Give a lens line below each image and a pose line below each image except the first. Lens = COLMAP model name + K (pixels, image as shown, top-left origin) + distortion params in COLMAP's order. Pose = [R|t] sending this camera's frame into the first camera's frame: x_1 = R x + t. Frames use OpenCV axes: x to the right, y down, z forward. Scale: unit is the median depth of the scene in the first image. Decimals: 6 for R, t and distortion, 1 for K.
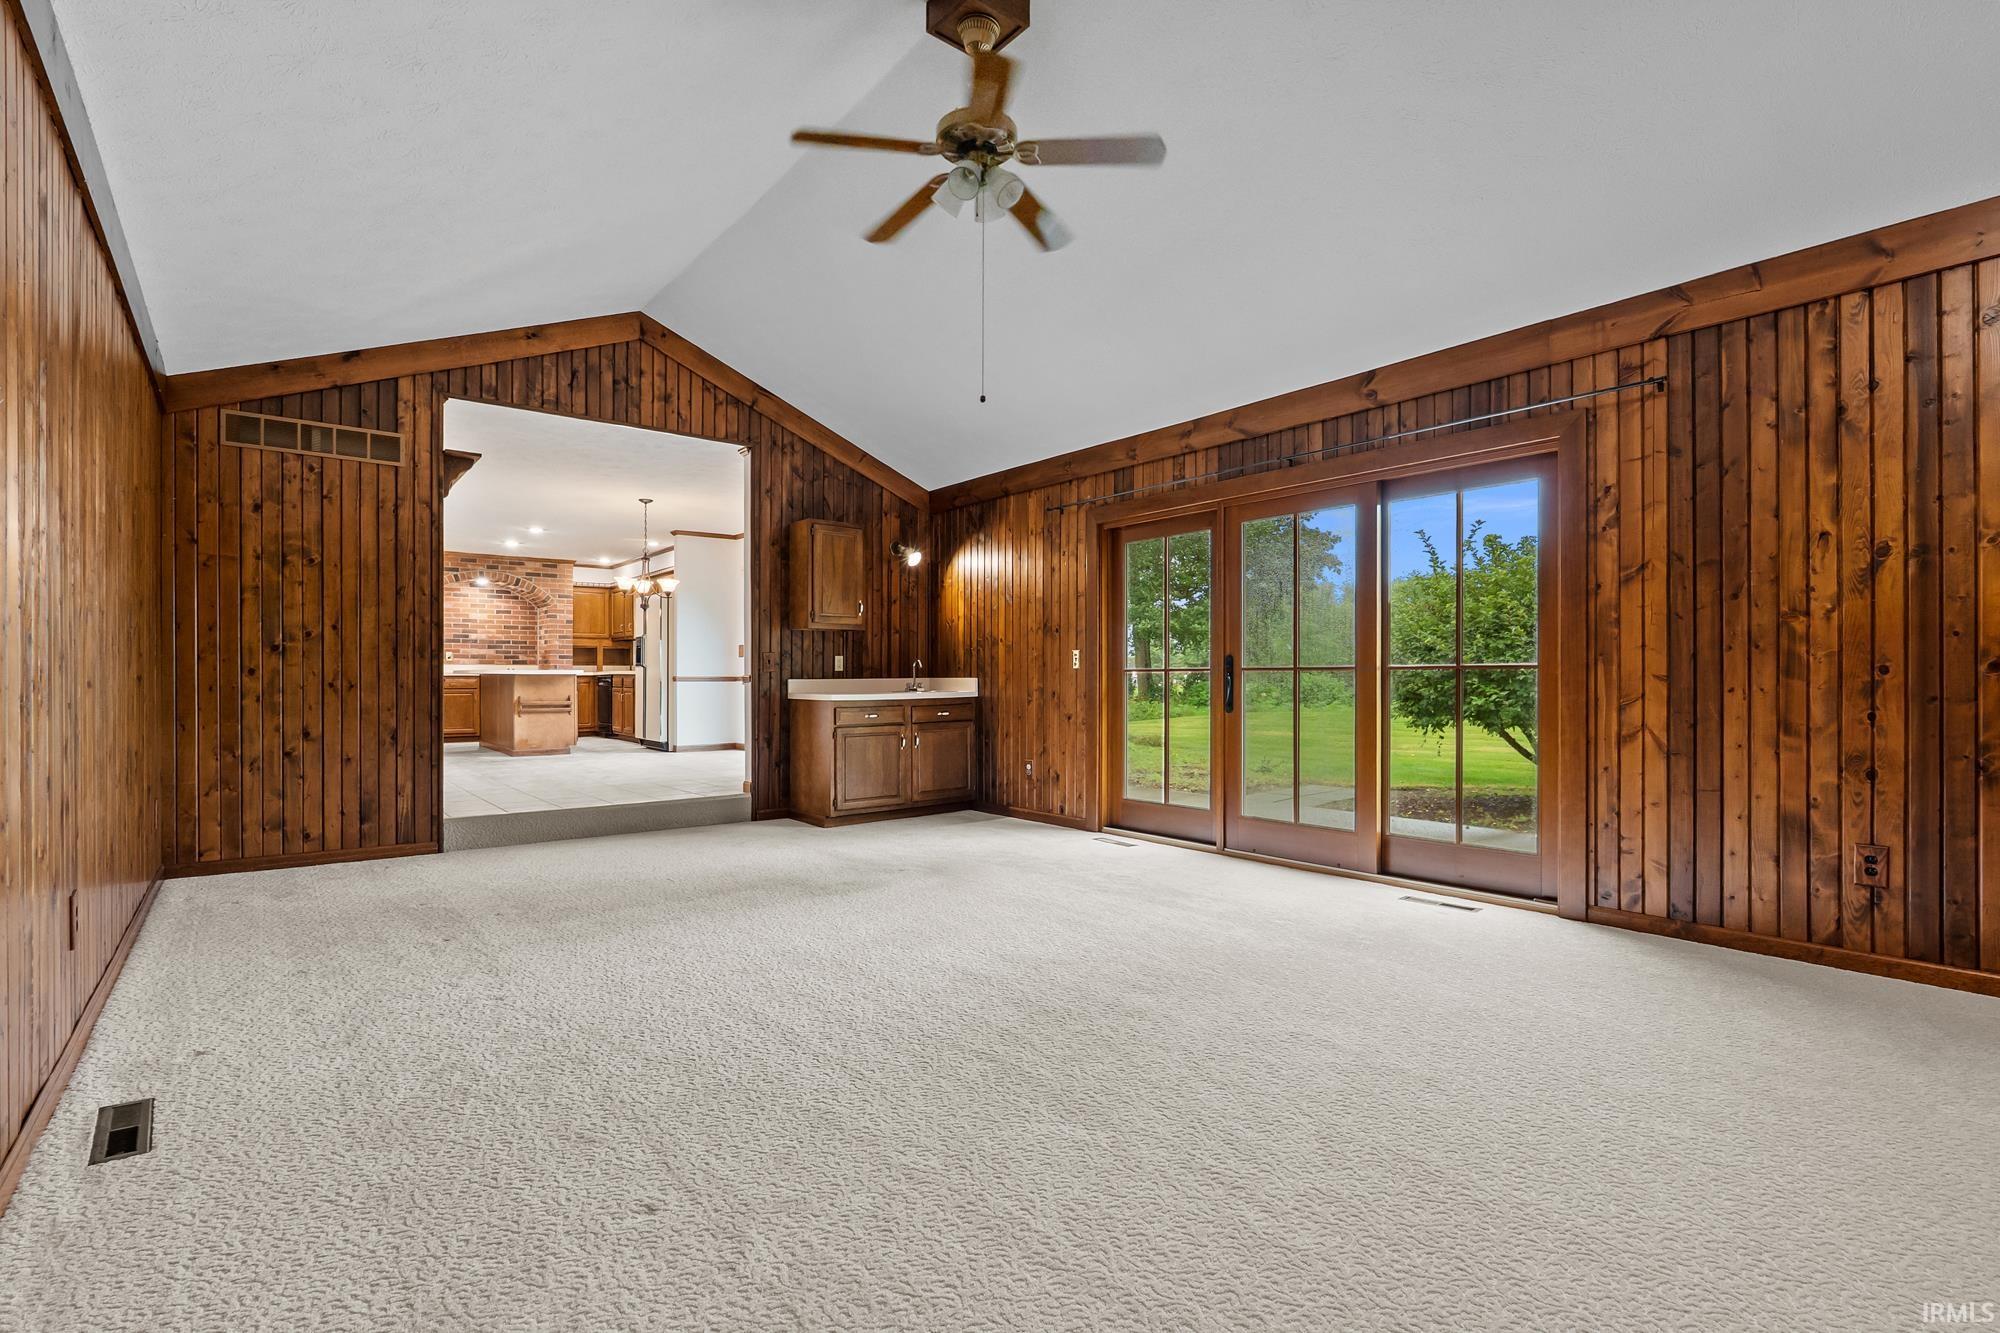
lens RADIAL K [[924.3, 0, 1032.6], [0, 924.3, 677.4], [0, 0, 1]] dist [-0.009789, 0.002132]
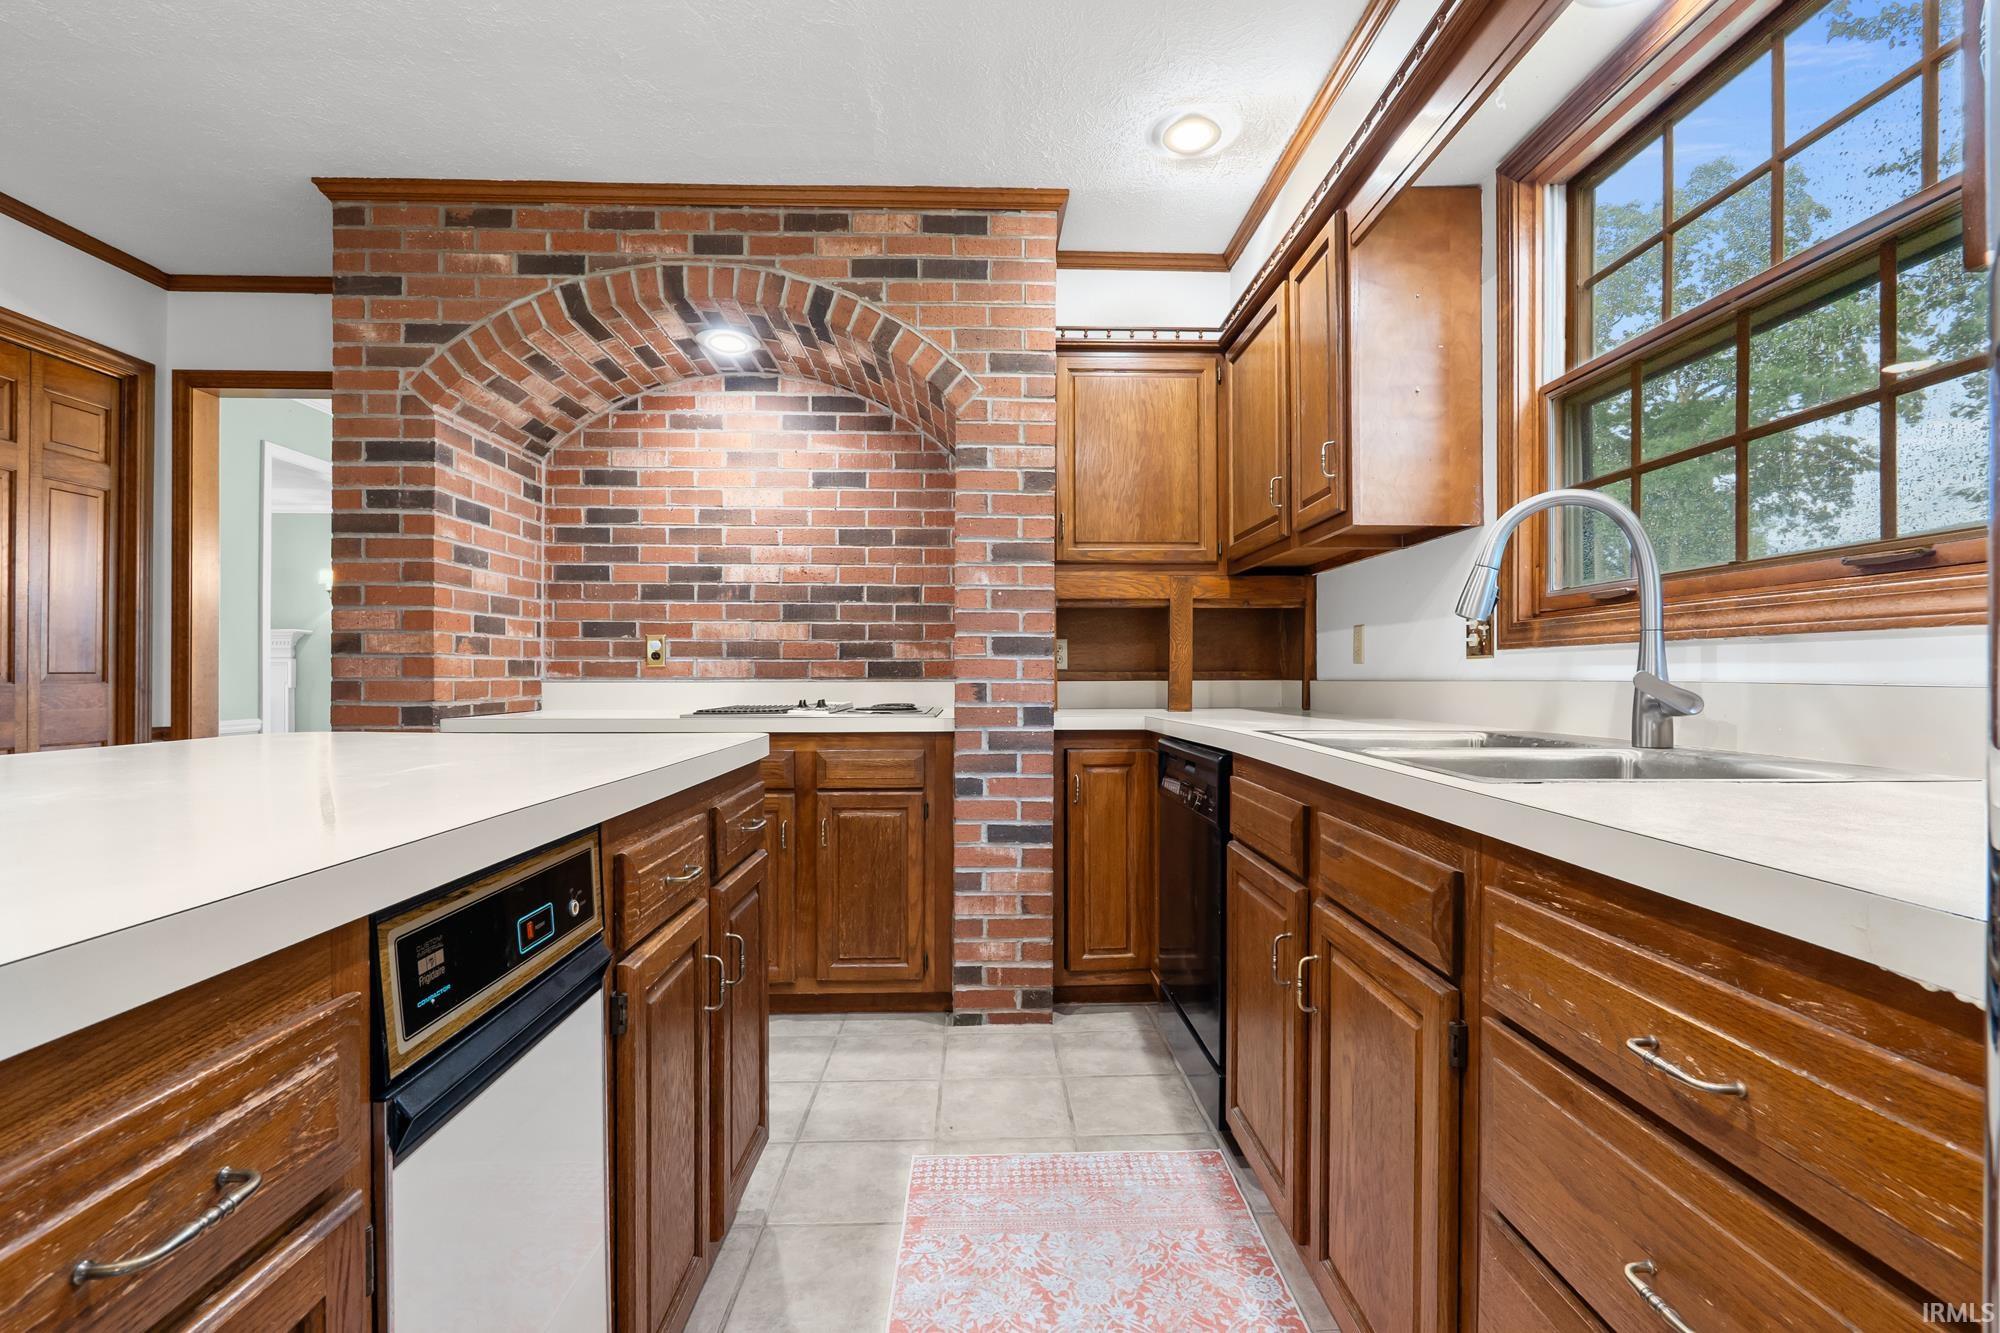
lens RADIAL K [[924.3, 0, 1013.3], [0, 924.3, 668.8], [0, 0, 1]] dist [-0.009789, 0.002132]
pose [[0.788878, -0.002390, -0.614545, -0.790488], [-0.001274, 0.999984, -0.005524, -0.033028], [0.614548, 0.005140, 0.788863, 1.742476]]
